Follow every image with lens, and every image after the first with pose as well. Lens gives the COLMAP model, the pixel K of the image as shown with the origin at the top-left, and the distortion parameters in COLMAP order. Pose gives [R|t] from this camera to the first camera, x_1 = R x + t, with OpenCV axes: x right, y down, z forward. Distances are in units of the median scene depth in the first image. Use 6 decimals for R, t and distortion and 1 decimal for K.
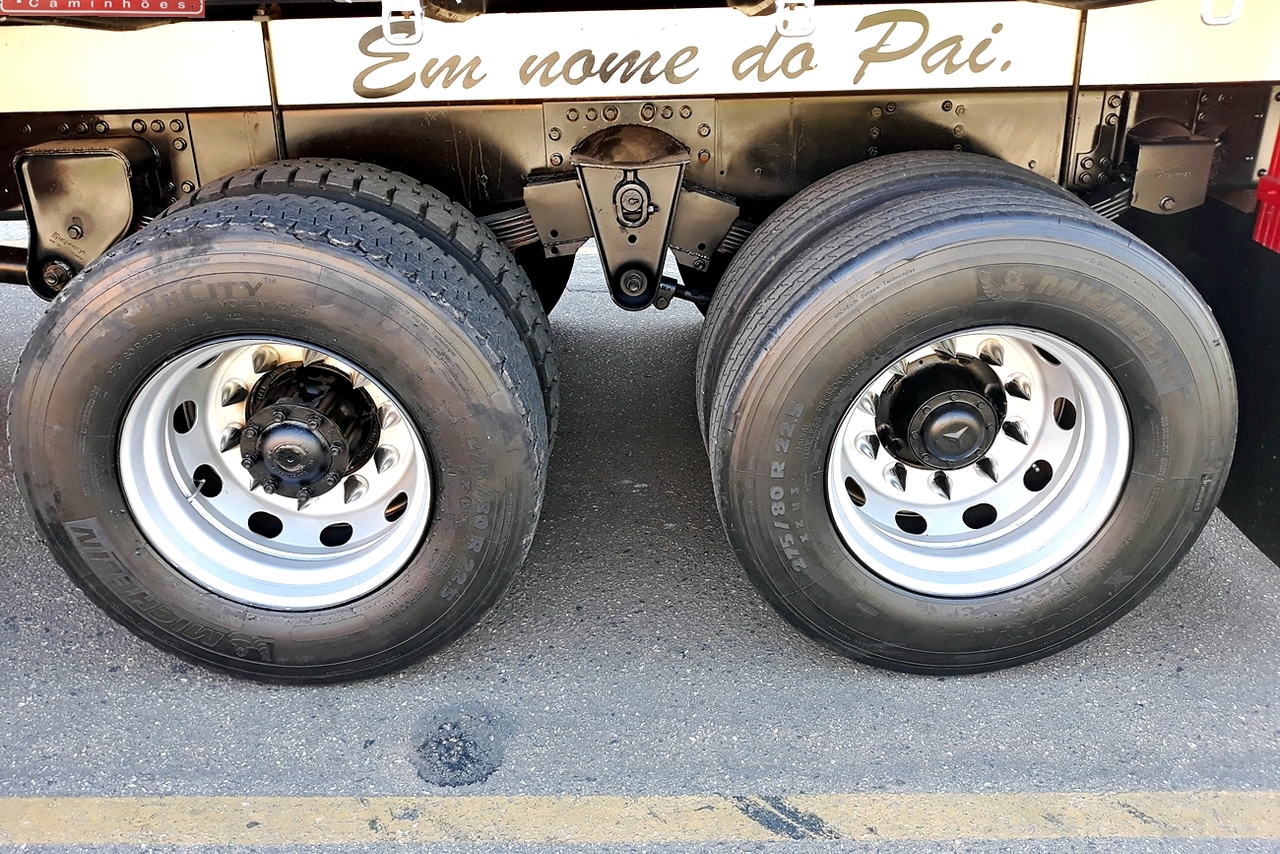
lens RADIAL K [[1091.8, 0, 641.4], [0, 1091.8, 425.8], [0, 0, 1]] dist [0.041640, -0.038787]
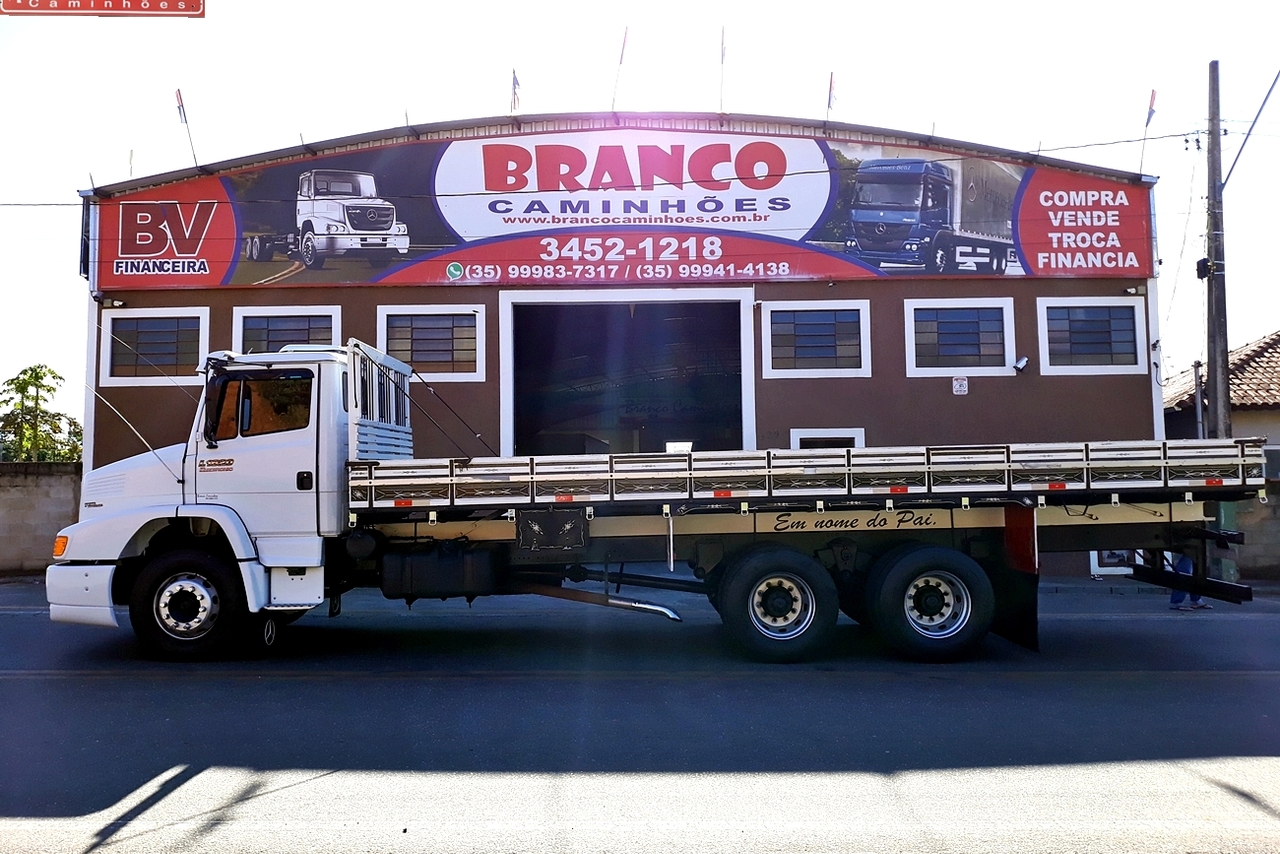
lens RADIAL K [[1091.8, 0, 642.2], [0, 1091.8, 427.6], [0, 0, 1]] dist [0.041640, -0.038787]
pose [[0.999985, -0.003188, -0.004412, -0.729592], [0.000738, 0.882491, -0.470329, 1.263190], [0.005393, 0.470319, 0.882480, -2.746954]]
